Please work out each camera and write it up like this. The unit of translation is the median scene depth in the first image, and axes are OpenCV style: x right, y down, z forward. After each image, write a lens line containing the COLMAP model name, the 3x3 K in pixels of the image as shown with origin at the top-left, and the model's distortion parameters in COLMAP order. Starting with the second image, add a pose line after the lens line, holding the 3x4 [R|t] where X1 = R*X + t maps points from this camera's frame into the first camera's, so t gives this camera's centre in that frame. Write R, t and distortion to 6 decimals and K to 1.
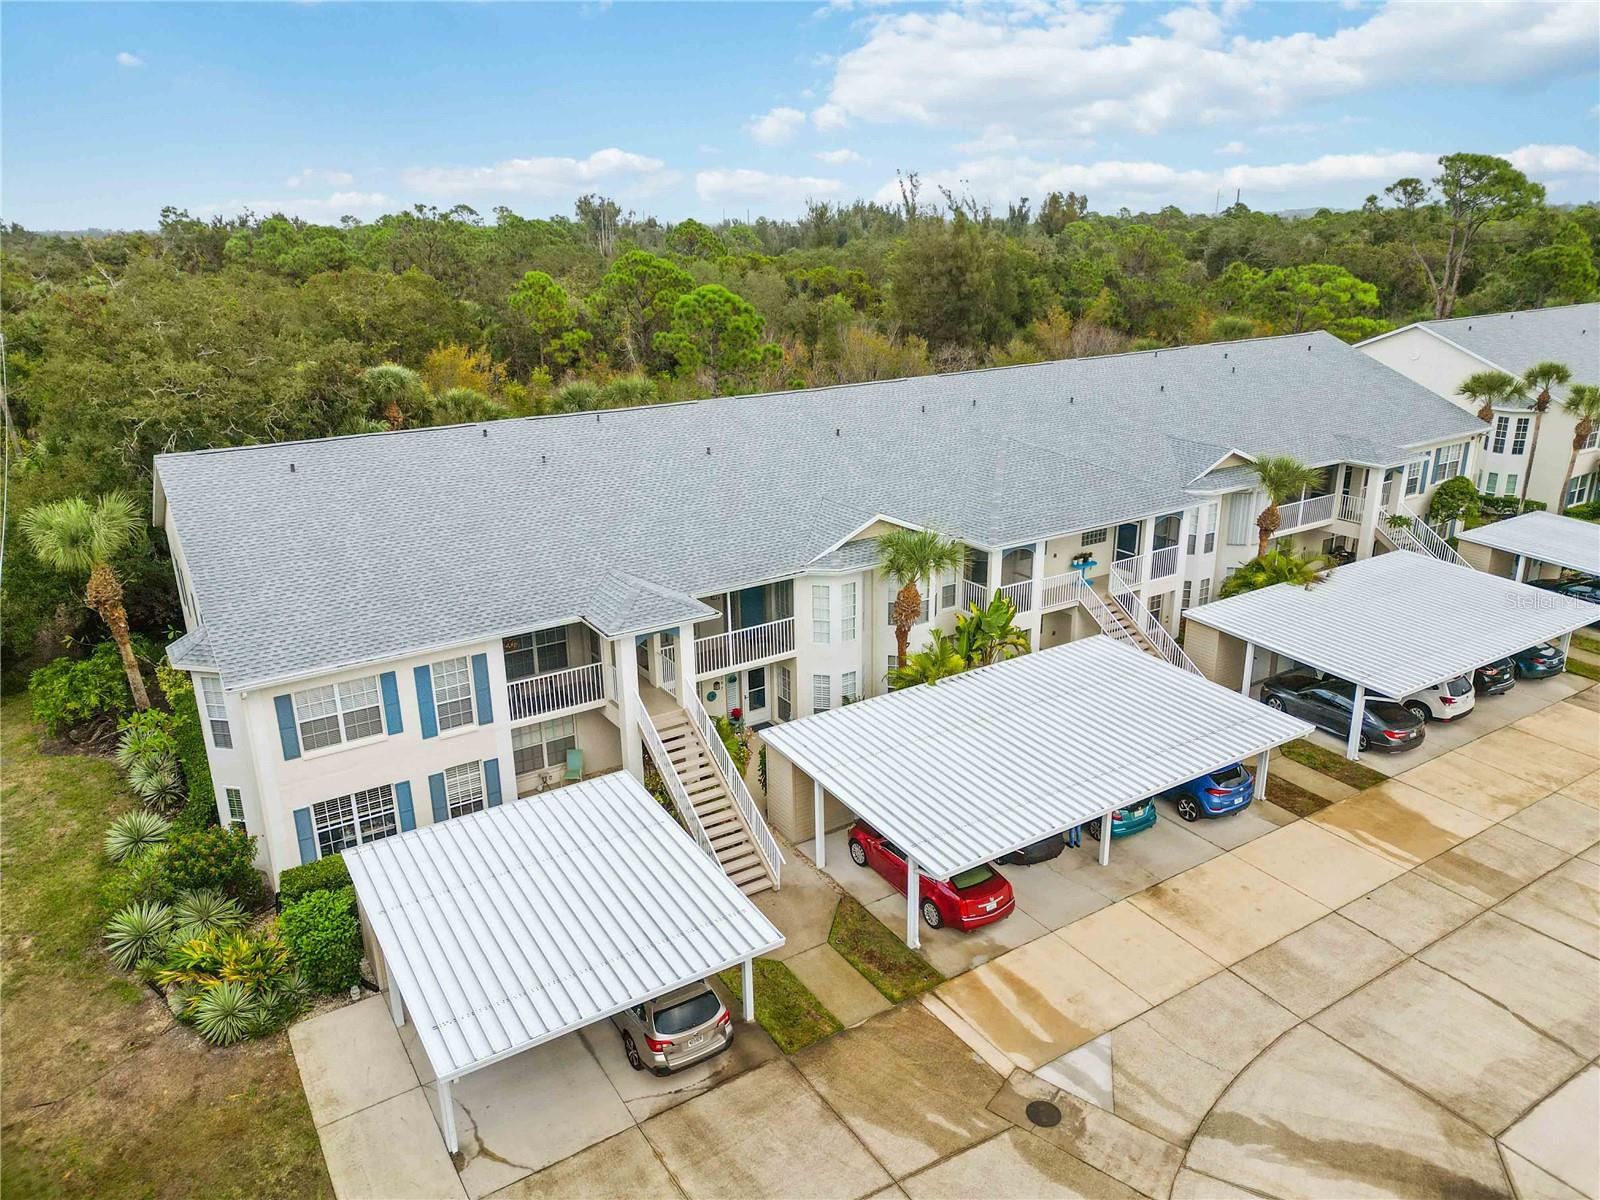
lens RADIAL K [[1100.5, 0, 792.3], [0, 1100.5, 605.2], [0, 0, 1]] dist [-0.007024, -0.007057]
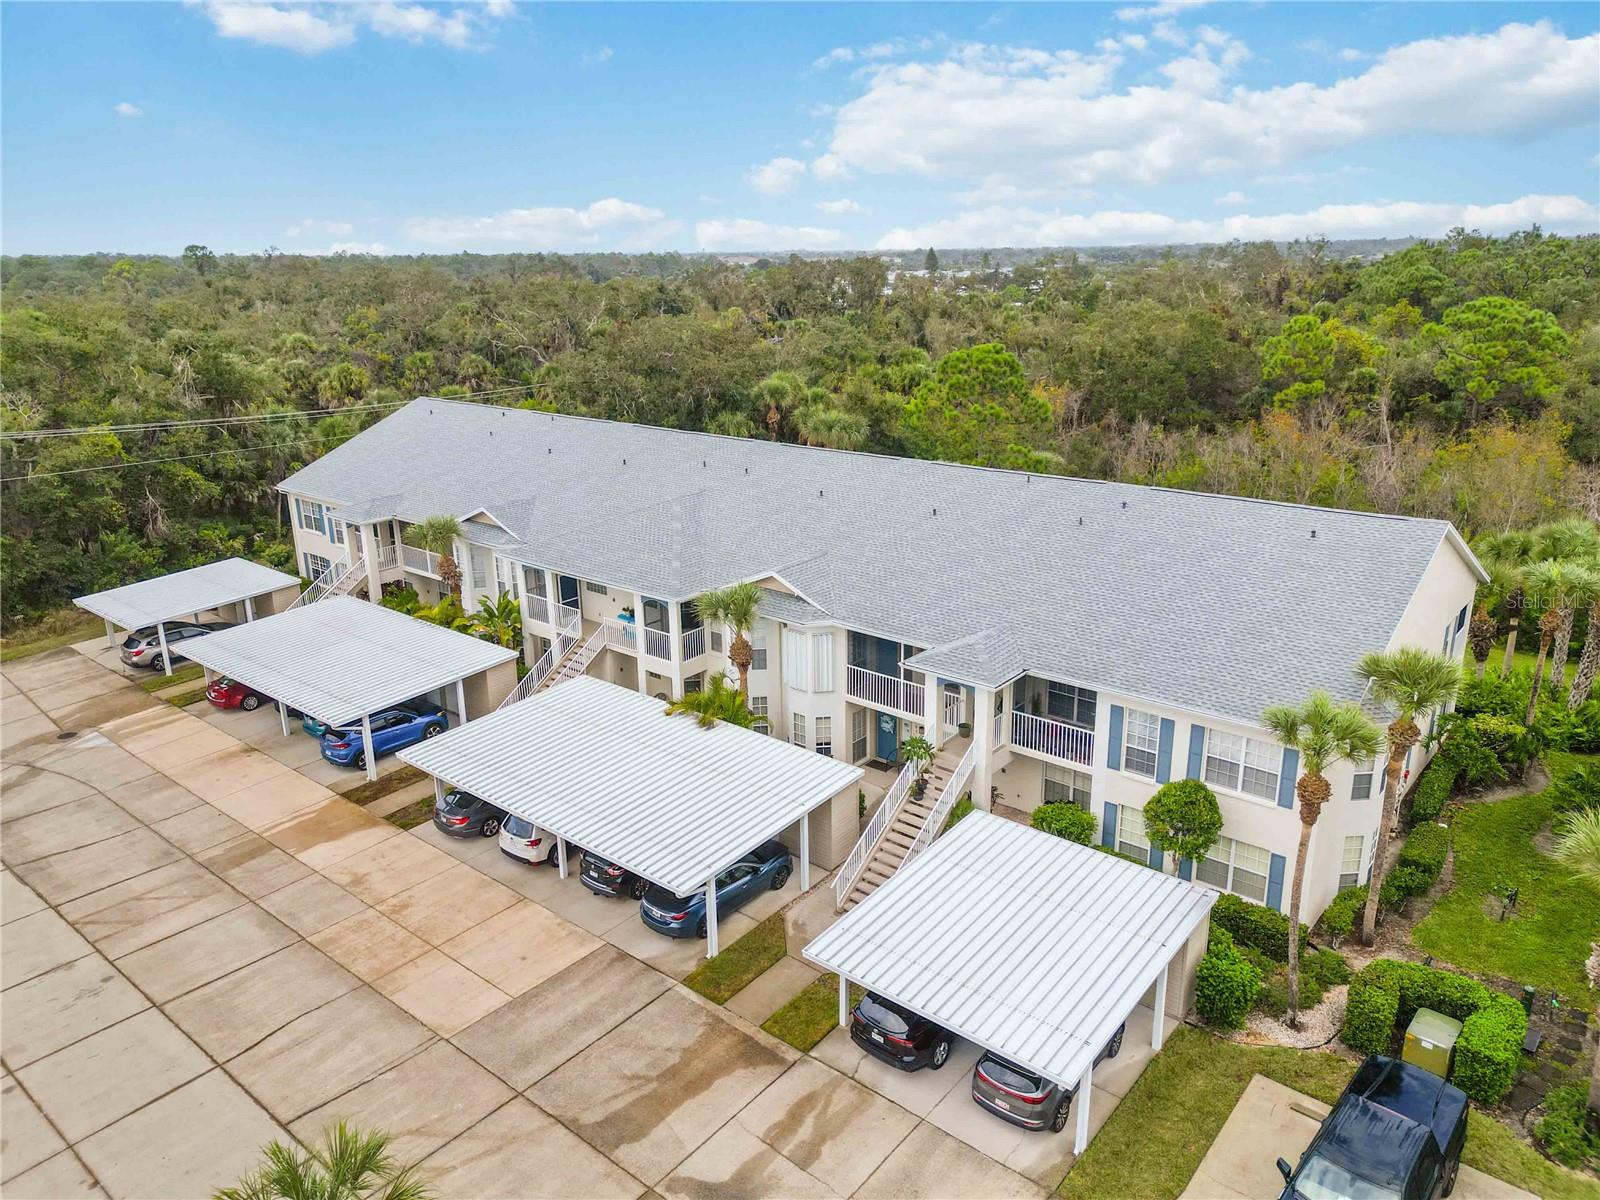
lens RADIAL K [[1100.5, 0, 792.3], [0, 1100.5, 605.2], [0, 0, 1]] dist [-0.007024, -0.007057]
pose [[0.324490, 0.273309, -0.905543, 0.919160], [-0.324818, 0.931326, 0.164696, -0.198851], [0.888369, 0.240695, 0.390982, 0.509618]]
